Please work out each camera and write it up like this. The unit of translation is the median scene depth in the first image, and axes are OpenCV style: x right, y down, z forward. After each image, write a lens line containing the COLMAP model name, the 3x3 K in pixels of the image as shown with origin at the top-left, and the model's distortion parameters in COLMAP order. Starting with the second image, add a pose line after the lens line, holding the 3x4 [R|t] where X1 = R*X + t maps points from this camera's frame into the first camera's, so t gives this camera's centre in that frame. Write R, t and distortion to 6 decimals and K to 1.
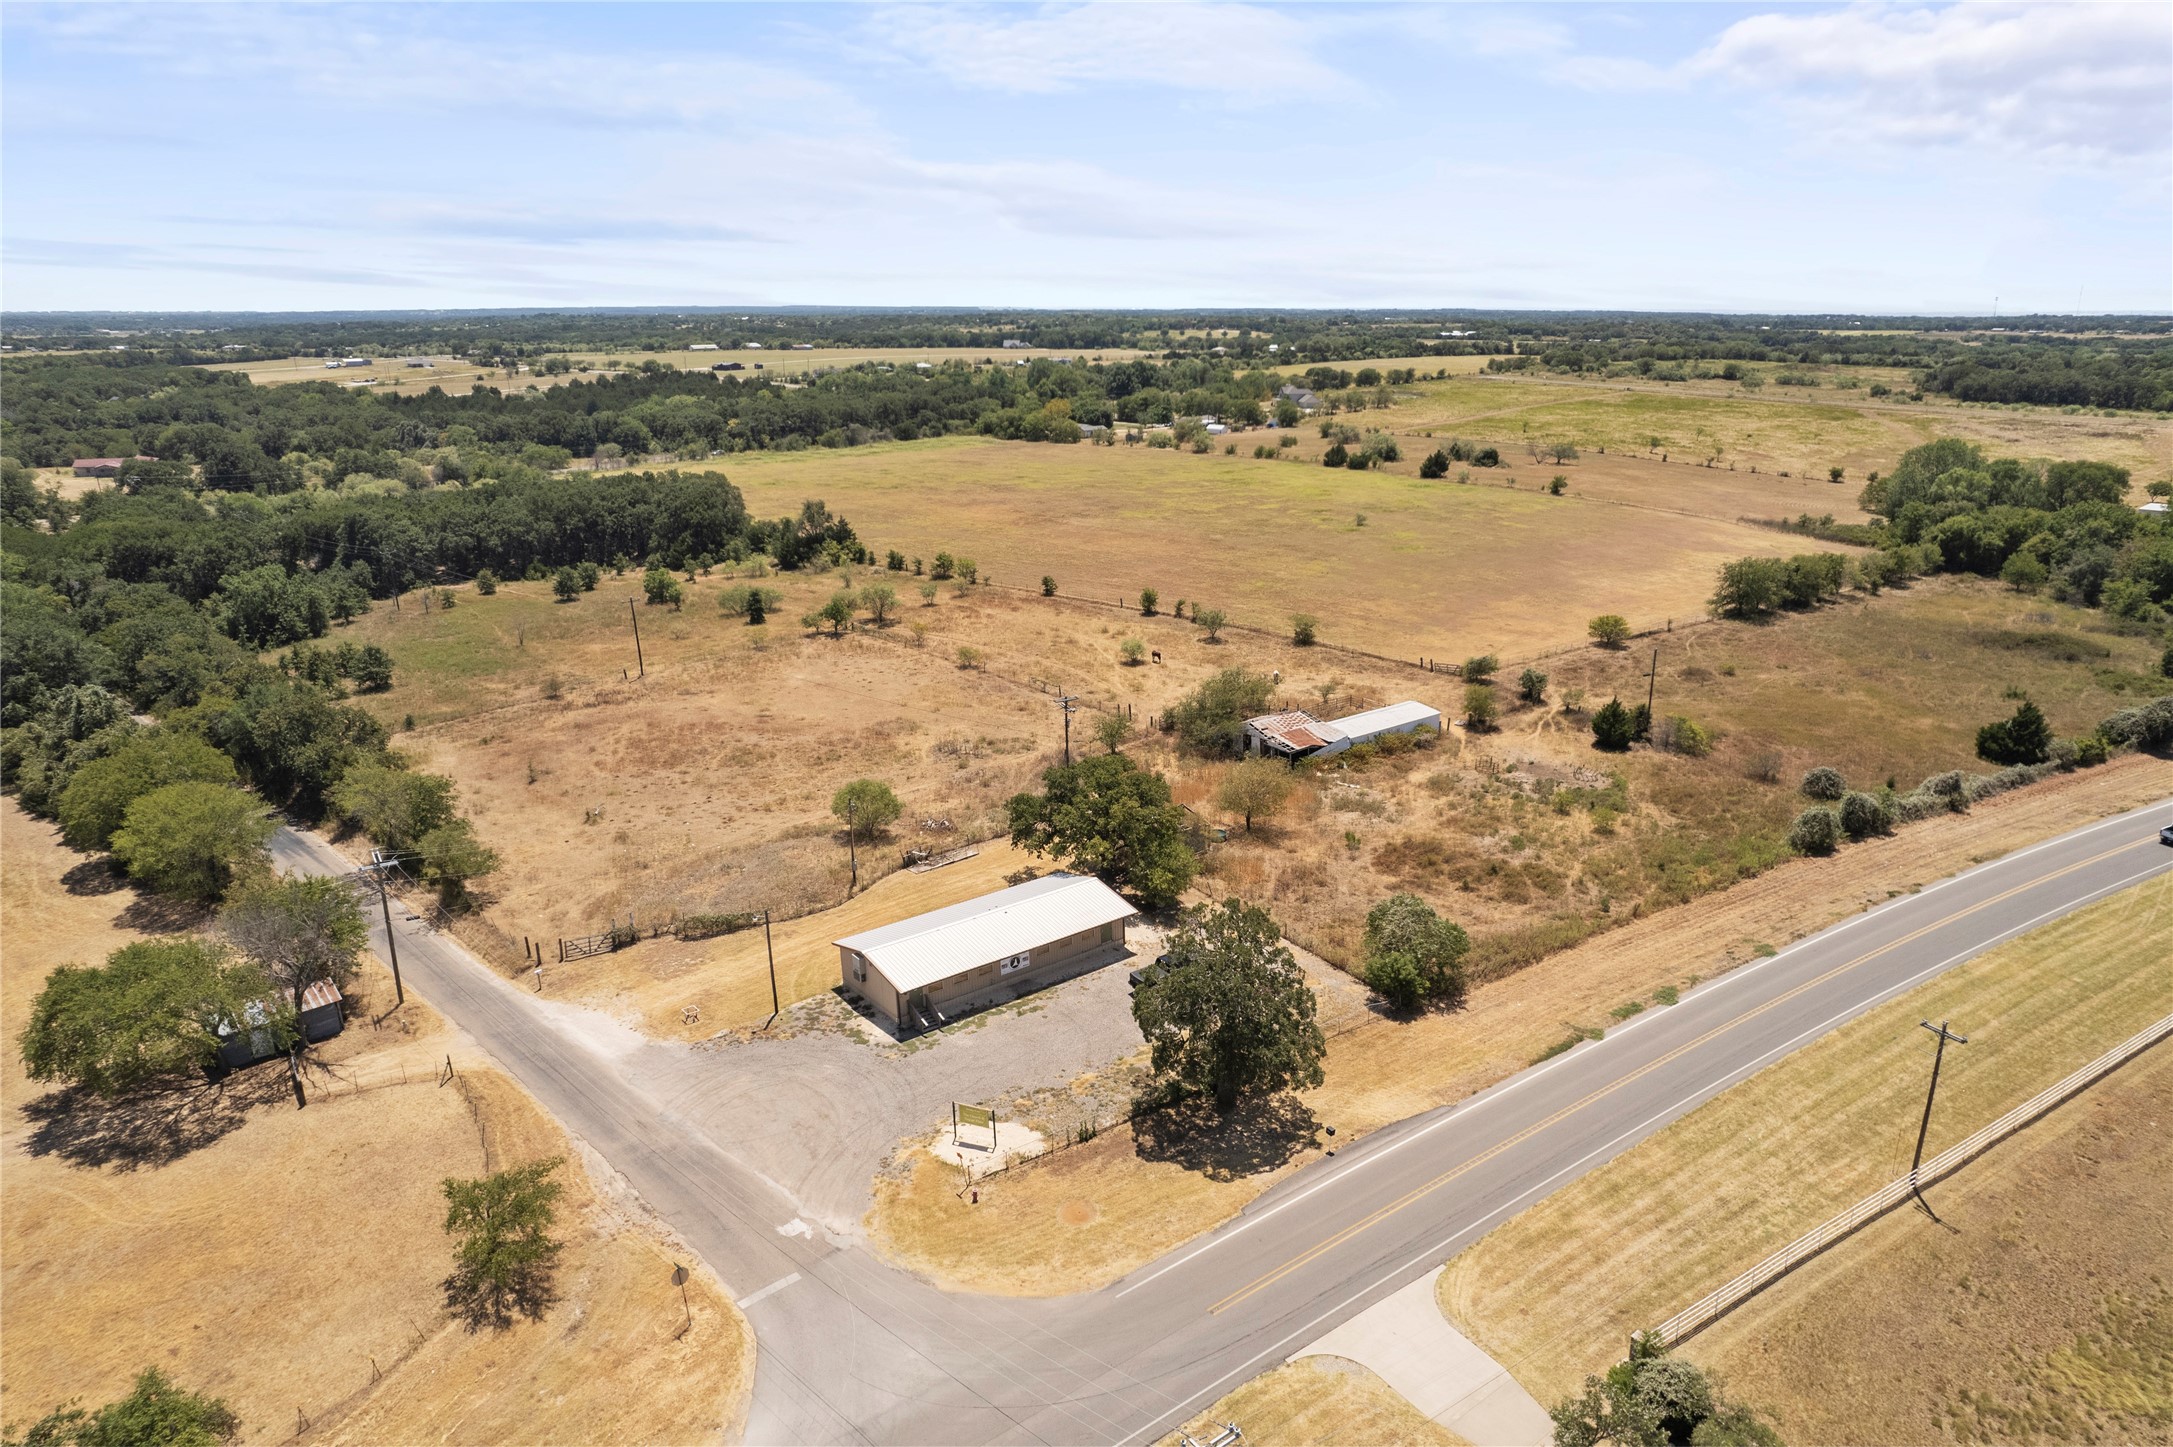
lens RADIAL K [[1408.2, 0, 1102.6], [0, 1408.2, 721.3], [0, 0, 1]] dist [-0.081296, 0.078373]
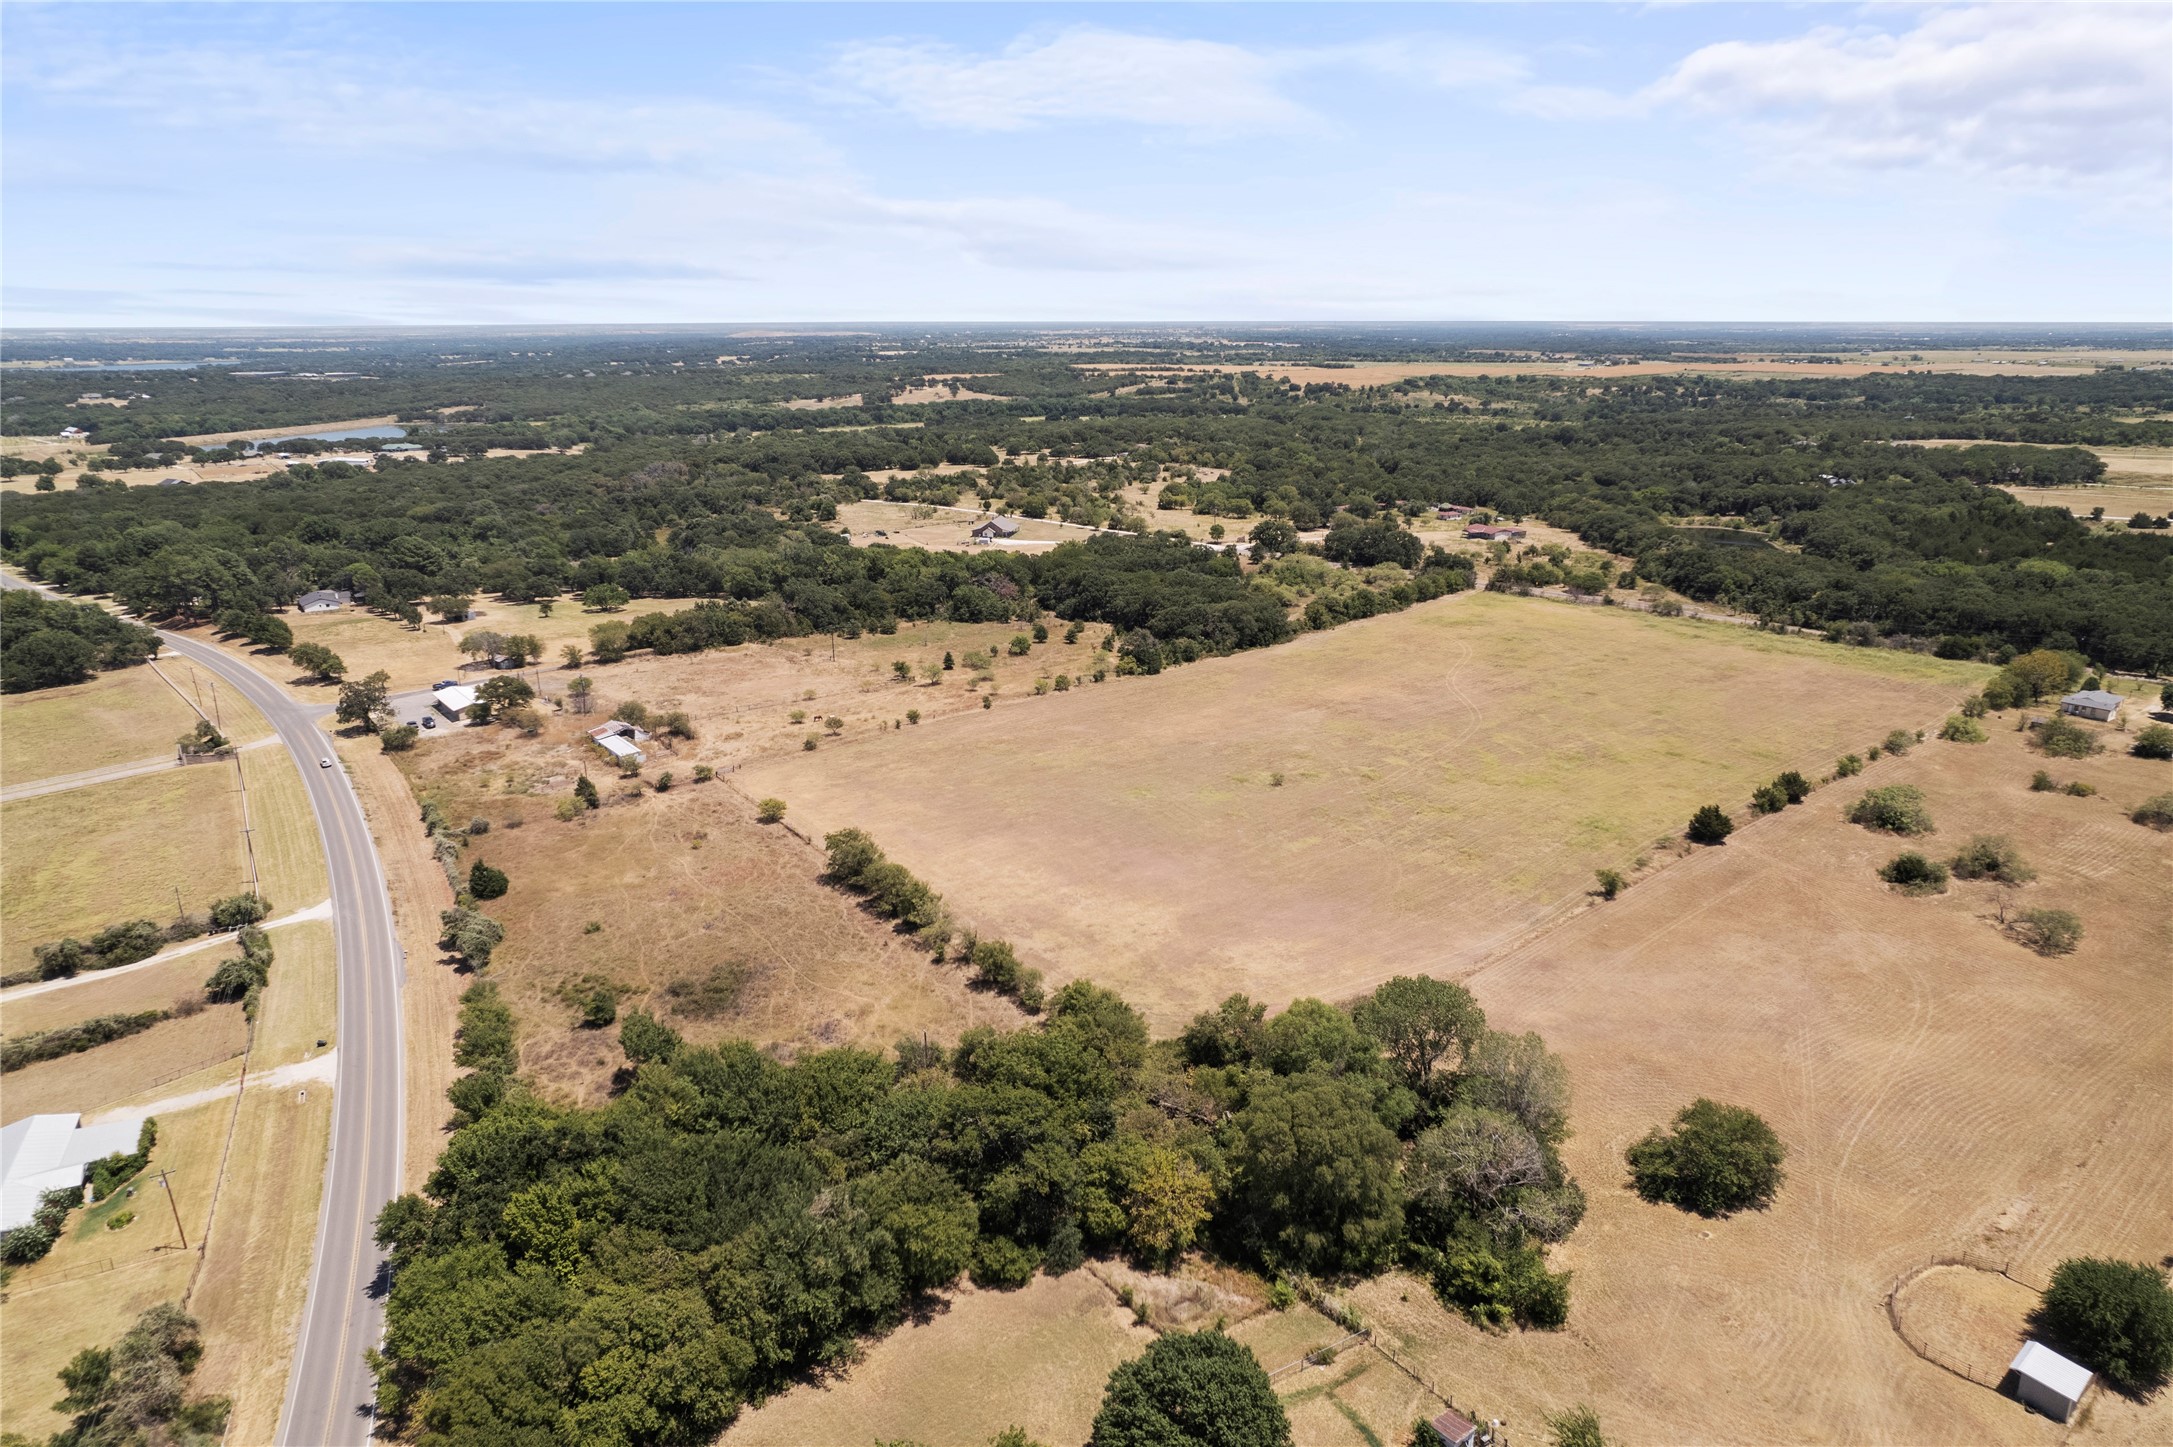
lens RADIAL K [[1382.6, 0, 1086.5], [0, 1382.6, 723.5], [0, 0, 1]] dist [-0.072316, 0.066313]
pose [[-0.010185, 0.289262, -0.957196, 2.233122], [-0.286641, 0.916229, 0.279932, -0.837355], [0.957984, 0.277223, 0.073583, 1.589112]]
